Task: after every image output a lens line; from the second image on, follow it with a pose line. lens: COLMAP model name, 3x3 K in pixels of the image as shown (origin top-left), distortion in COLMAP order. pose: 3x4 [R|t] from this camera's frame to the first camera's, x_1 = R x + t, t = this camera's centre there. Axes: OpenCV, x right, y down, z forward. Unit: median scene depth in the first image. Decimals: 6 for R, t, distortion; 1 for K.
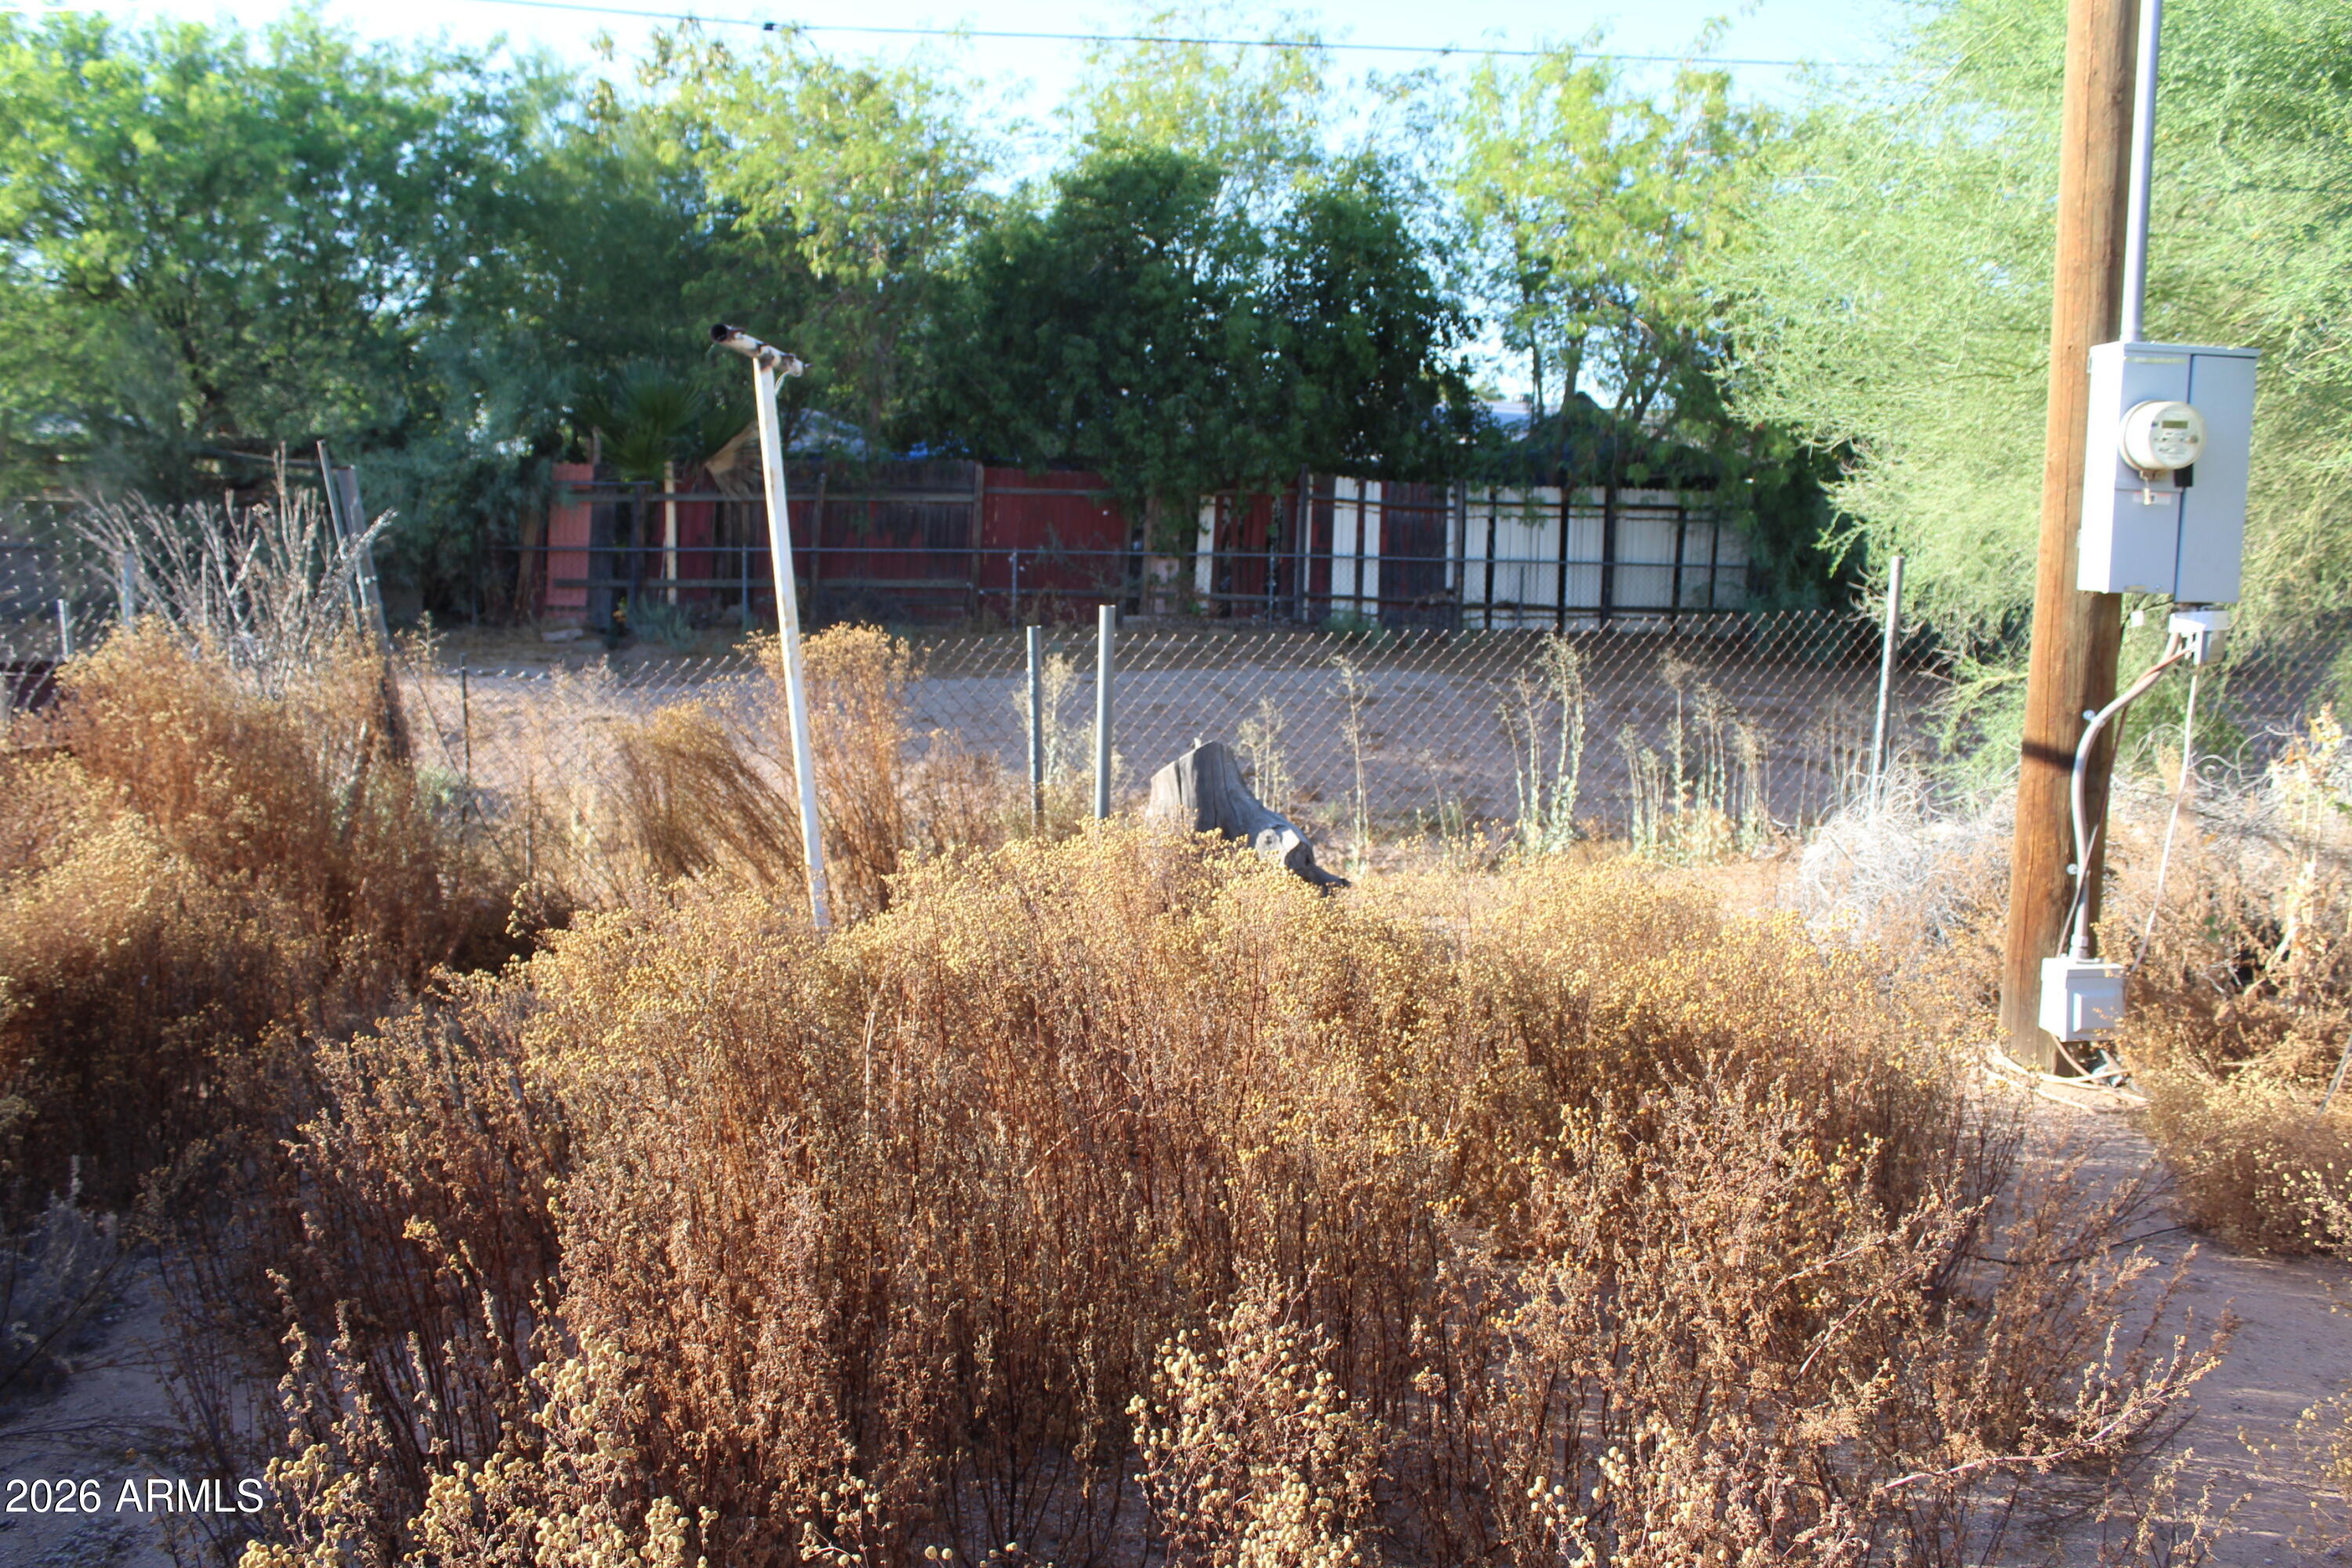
lens RADIAL K [[1935.8, 0, 1176.0], [0, 1935.8, 784.0], [0, 0, 1]] dist [-0.166837, 0.153809]
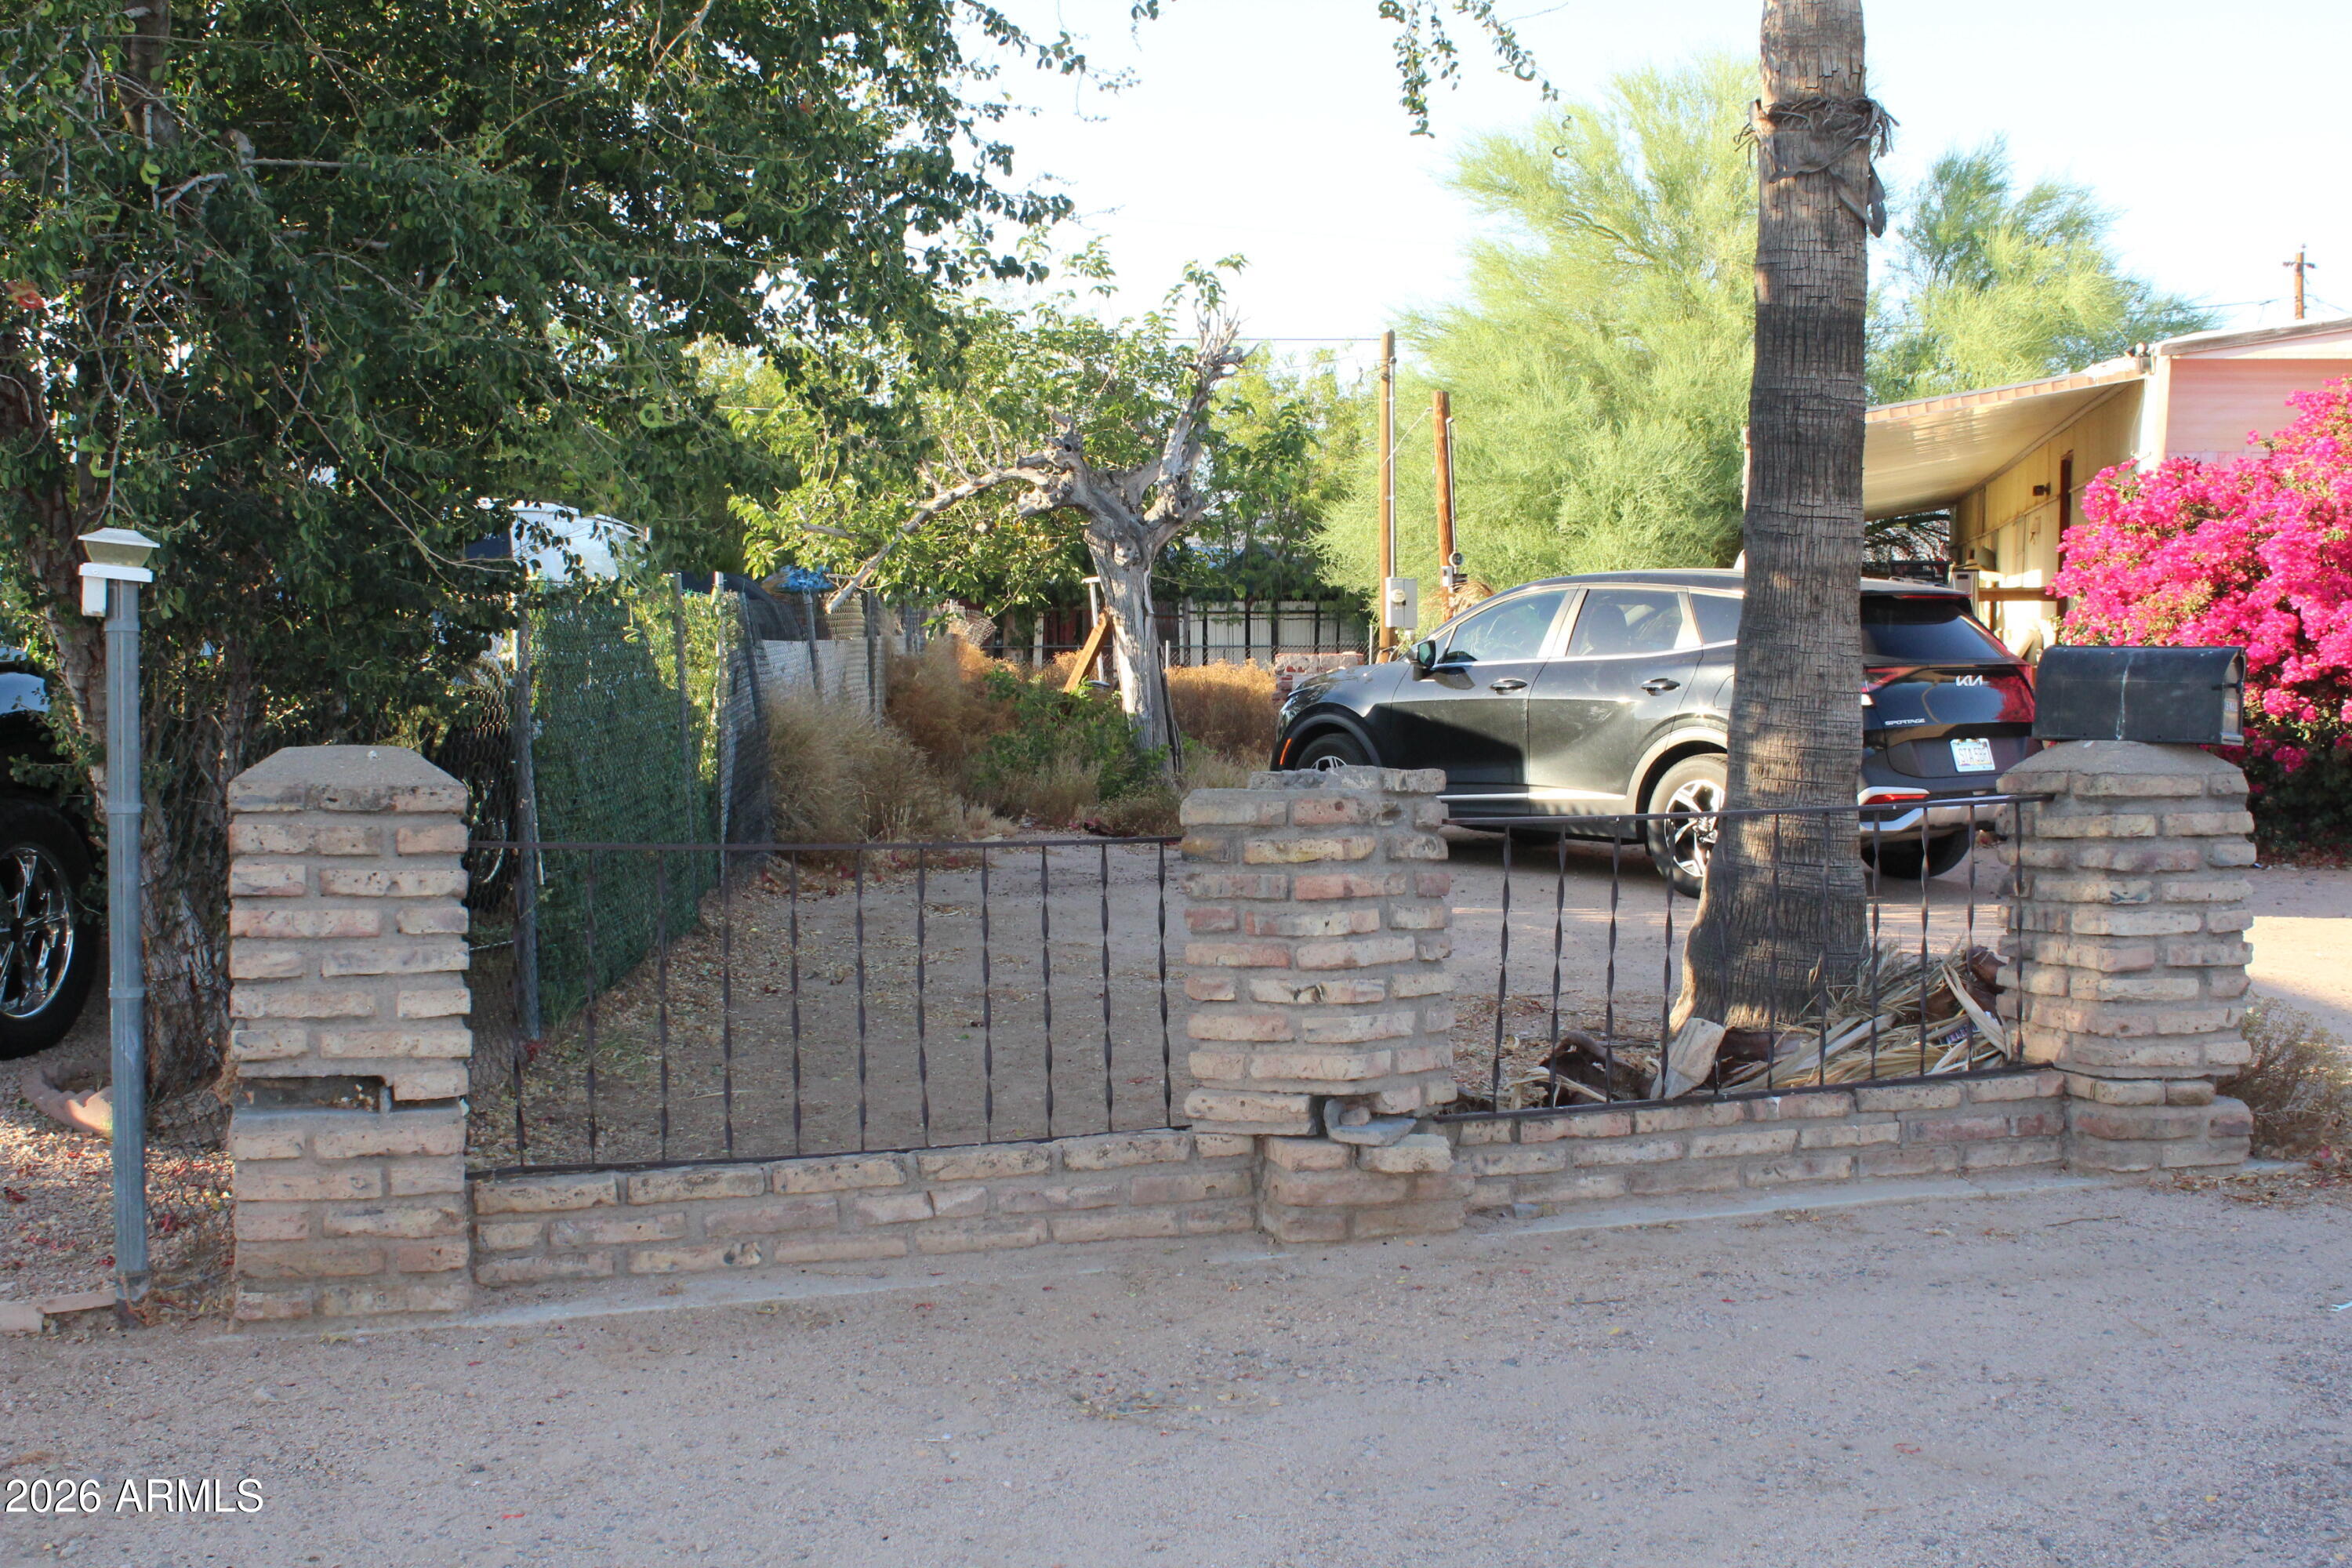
lens RADIAL K [[2538.9, 0, 1176.0], [0, 2538.9, 784.0], [0, 0, 1]] dist [-0.002141, -0.000563]
pose [[0.981179, -0.031833, 0.190458, -0.489176], [0.046632, 0.996187, -0.073731, 0.281241], [-0.187385, 0.081225, 0.978923, -1.960484]]
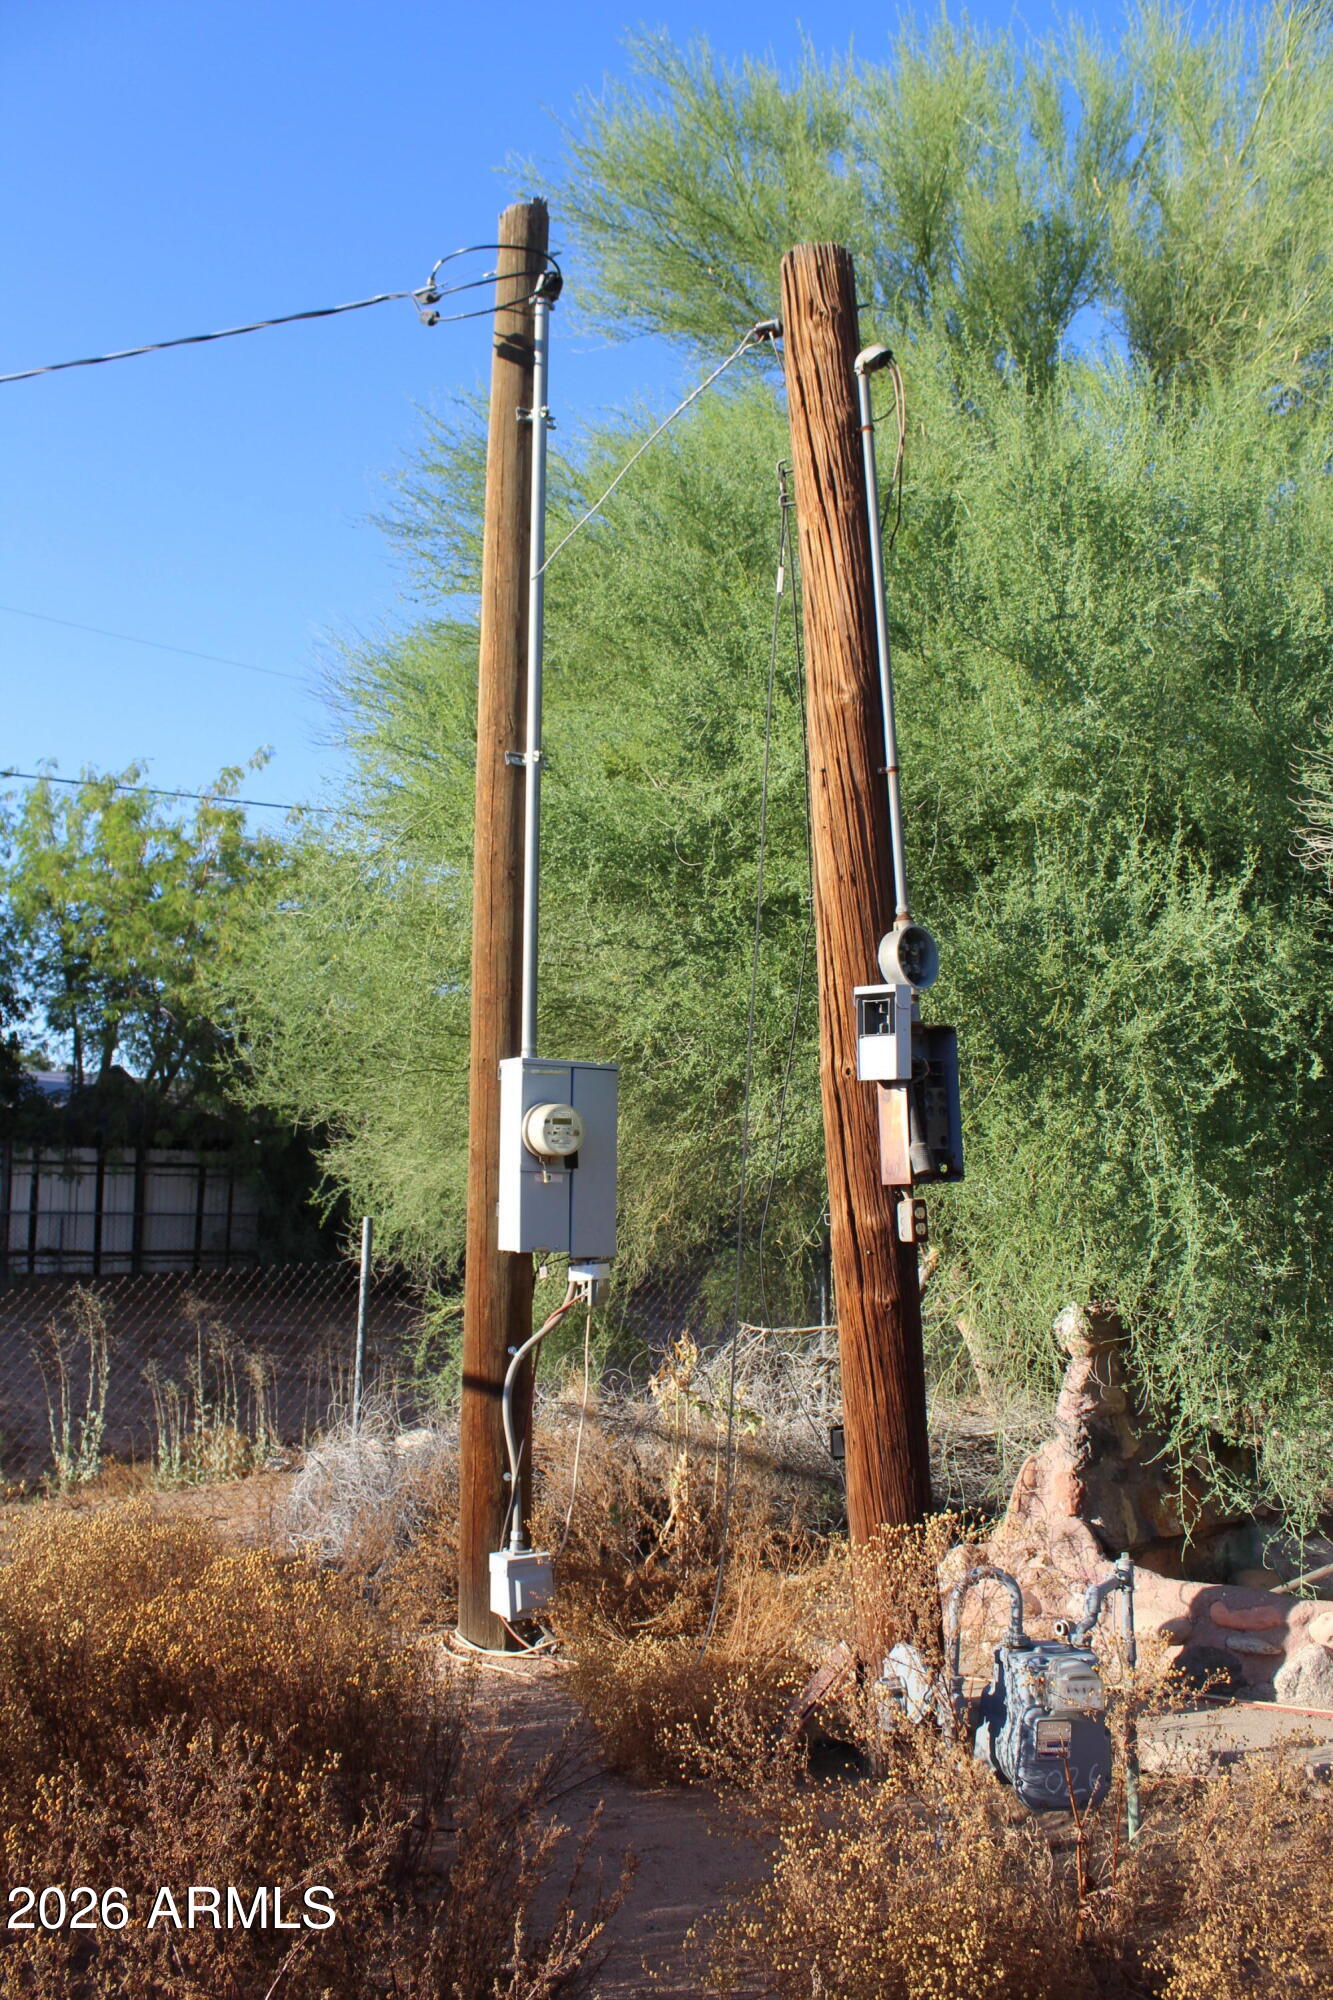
lens RADIAL K [[1646.1, 0, 641.0], [0, 1646.1, 993.5], [0, 0, 1]] dist [-0.166837, 0.153809]
pose [[0.870118, 0.050549, 0.490244, 0.006749], [0.069985, 0.971973, -0.224434, -0.006564], [-0.487849, 0.229593, 0.842194, -0.003062]]
